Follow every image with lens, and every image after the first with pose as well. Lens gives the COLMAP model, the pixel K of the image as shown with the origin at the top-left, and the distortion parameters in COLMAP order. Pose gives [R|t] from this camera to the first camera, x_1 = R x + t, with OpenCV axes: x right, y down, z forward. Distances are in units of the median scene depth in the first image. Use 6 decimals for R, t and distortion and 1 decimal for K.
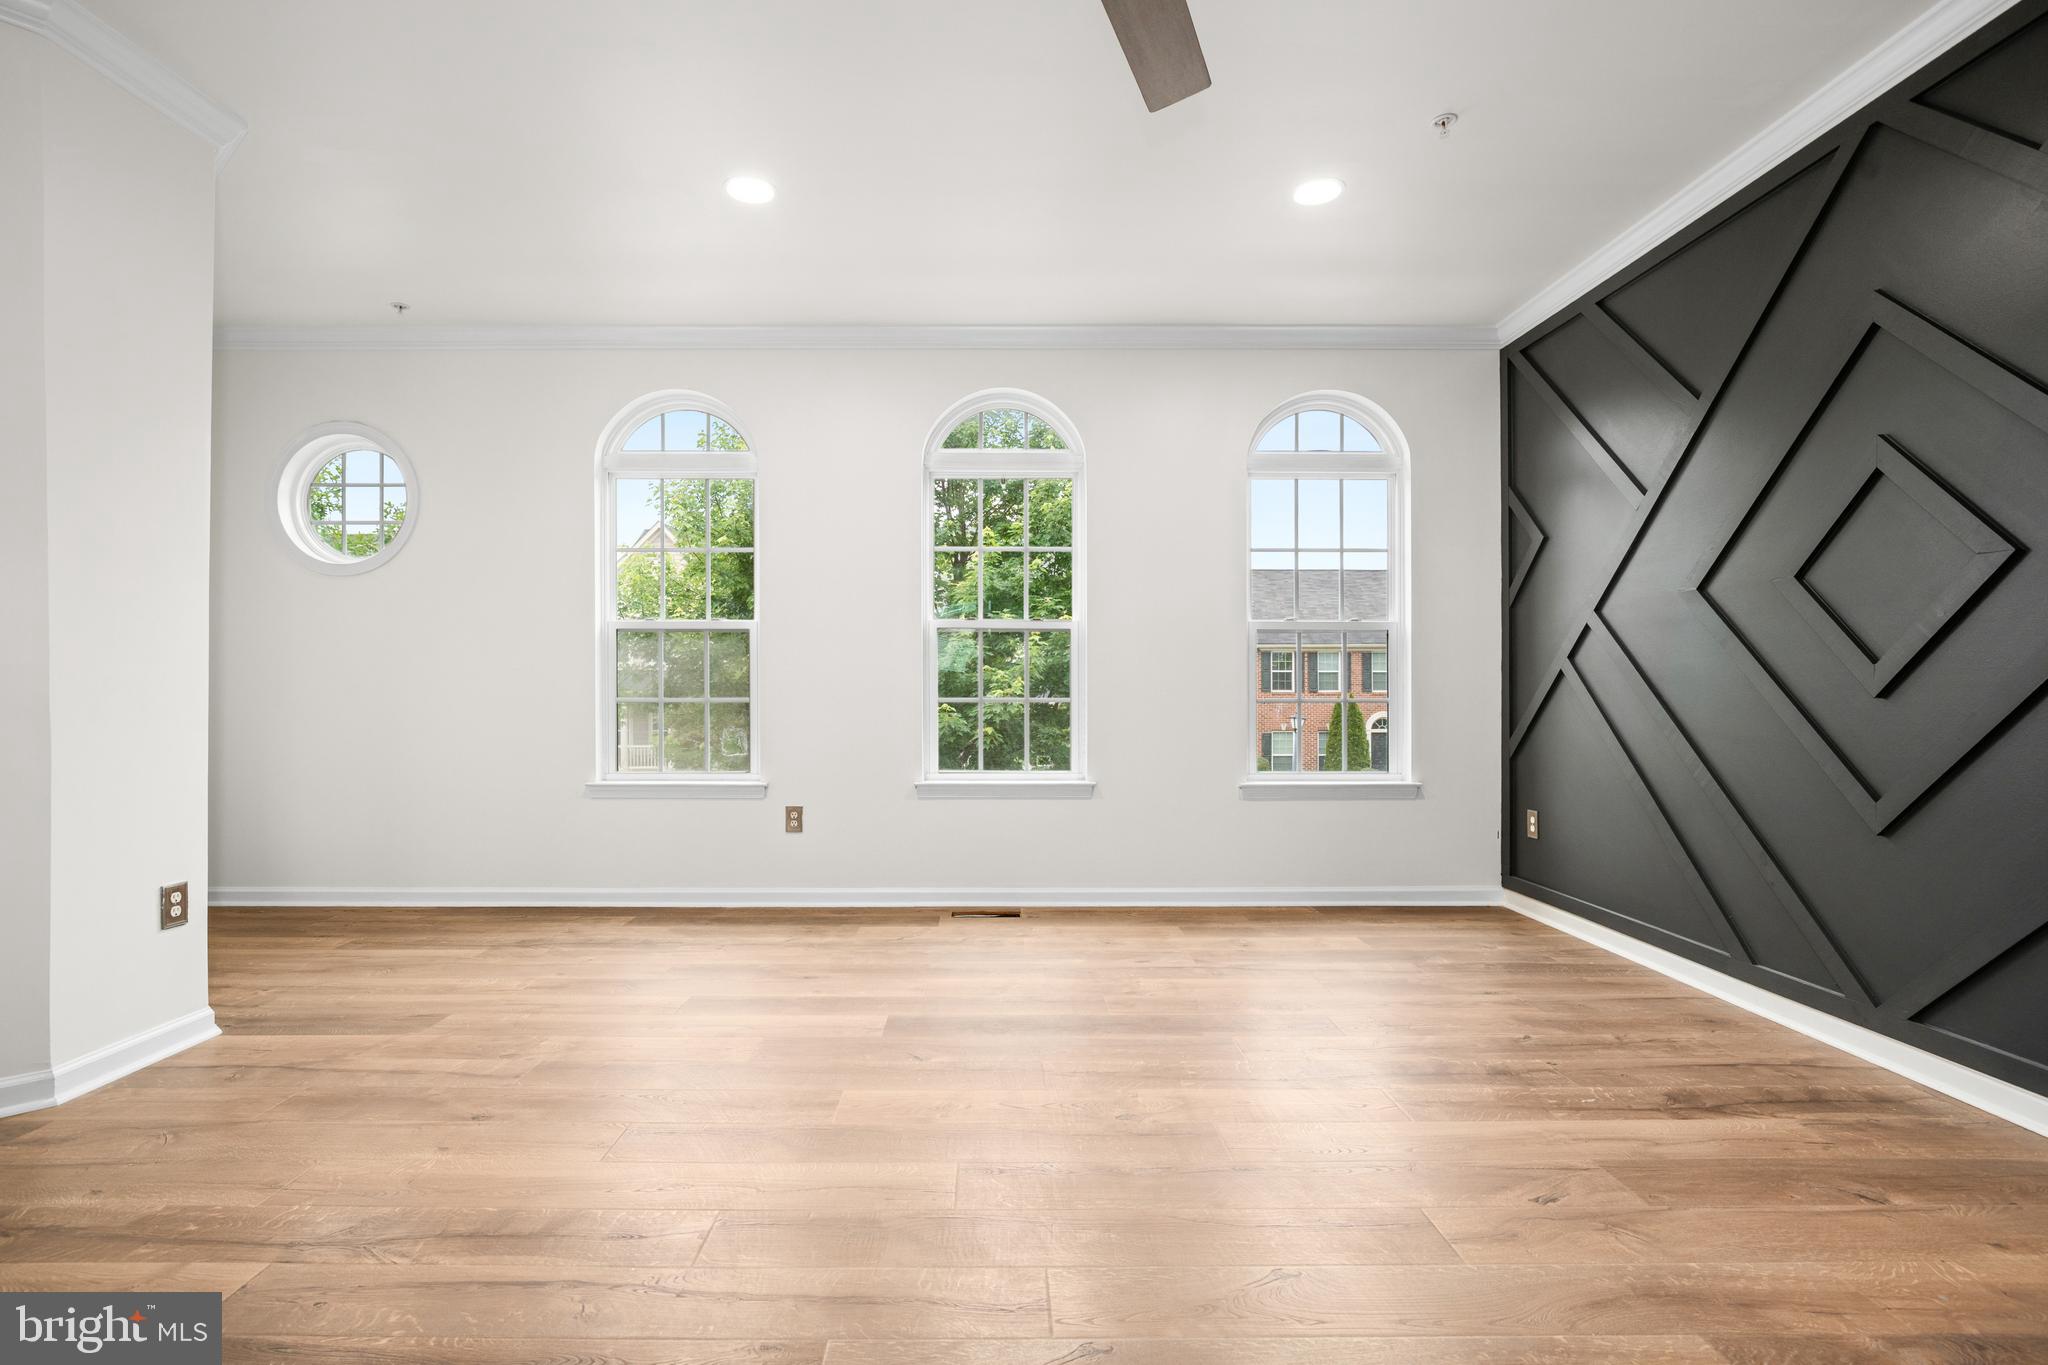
lens RADIAL K [[963.3, 0, 980.3], [0, 963.3, 684.7], [0, 0, 1]] dist [-0.023786, 0.000167]
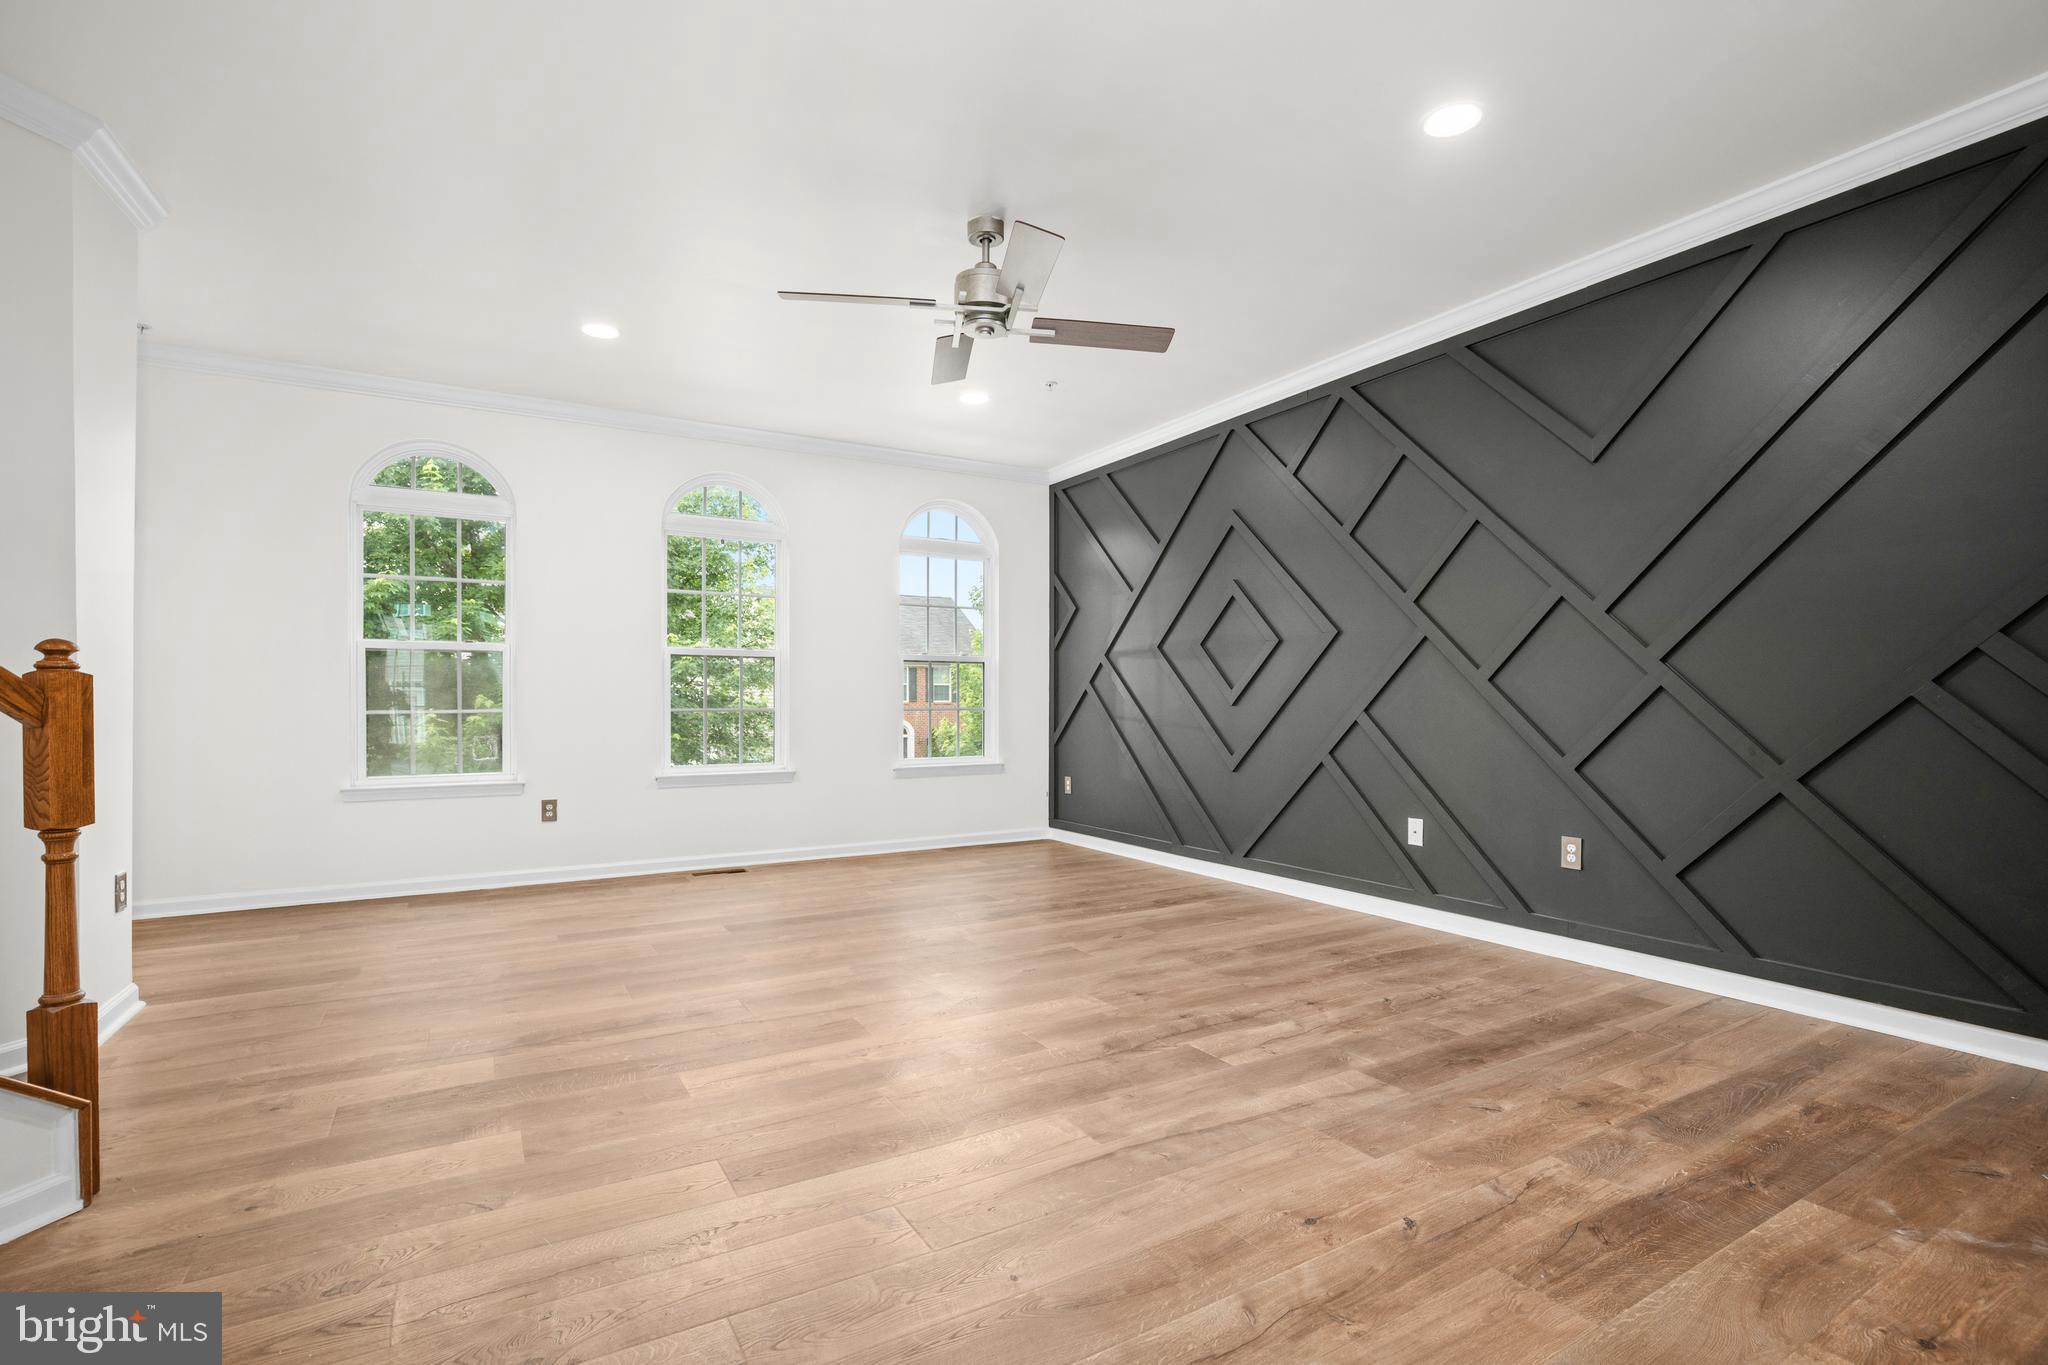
lens RADIAL K [[961.6, 0, 1023.3], [0, 961.6, 695.0], [0, 0, 1]] dist [-0.028781, 0.000771]
pose [[0.853994, 0.002228, 0.520278, -0.322742], [-0.001674, 0.999997, -0.001535, -0.003176], [-0.520280, 0.000440, 0.853996, -0.336876]]
